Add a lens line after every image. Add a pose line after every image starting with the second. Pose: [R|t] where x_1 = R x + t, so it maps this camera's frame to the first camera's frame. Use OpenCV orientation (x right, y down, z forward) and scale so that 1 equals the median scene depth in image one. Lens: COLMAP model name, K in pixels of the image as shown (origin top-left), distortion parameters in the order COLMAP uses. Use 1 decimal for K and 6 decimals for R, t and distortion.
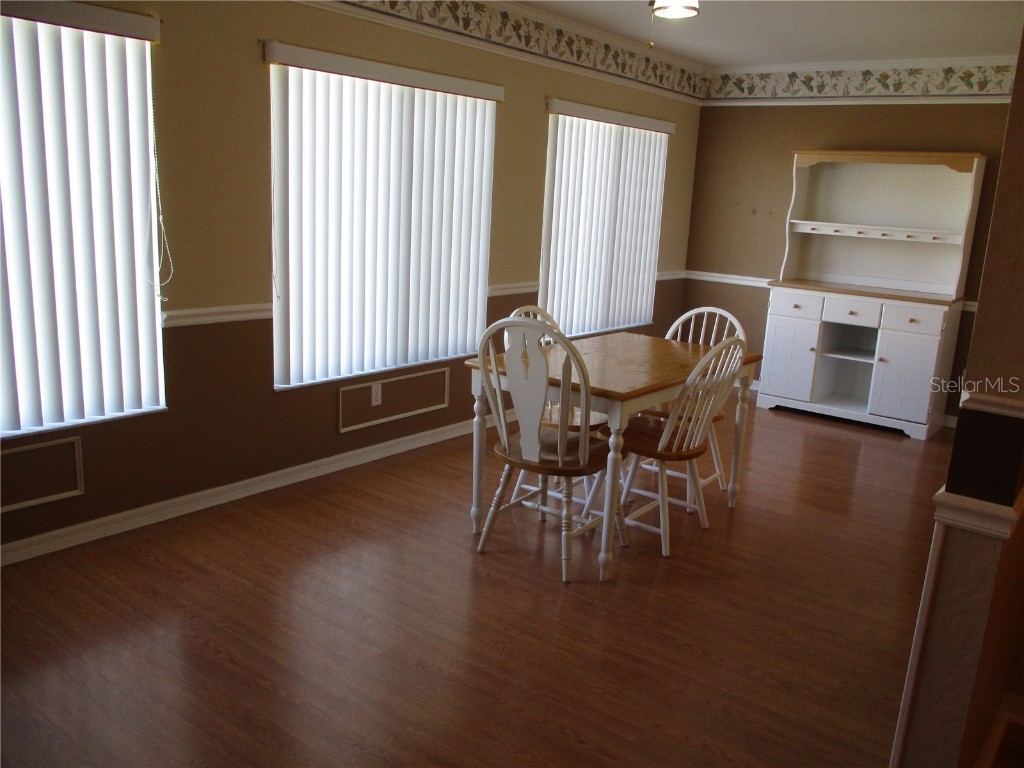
lens RADIAL K [[850.0, 0, 513.5], [0, 850.0, 387.4], [0, 0, 1]] dist [-0.046456, 0.032687]
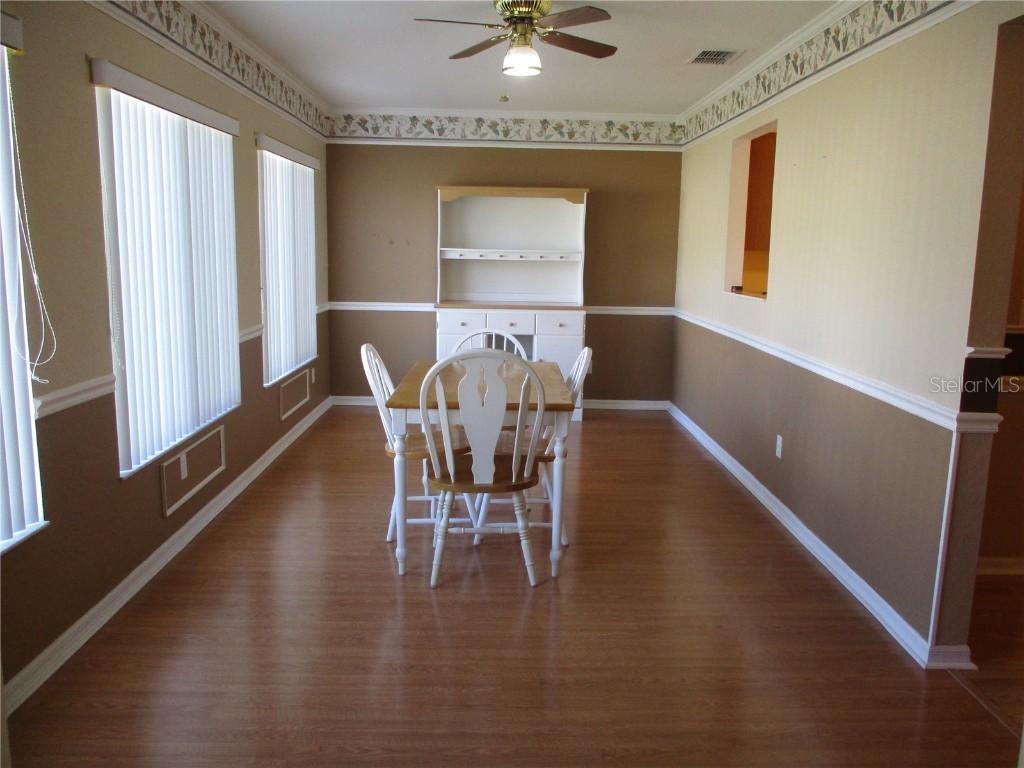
lens RADIAL K [[850.0, 0, 514.4], [0, 850.0, 388.4], [0, 0, 1]] dist [-0.046456, 0.032687]
pose [[0.774896, -0.141772, 0.615985, -0.321369], [0.162336, 0.986472, 0.022826, -0.026557], [-0.610888, 0.082309, 0.787427, 0.078454]]
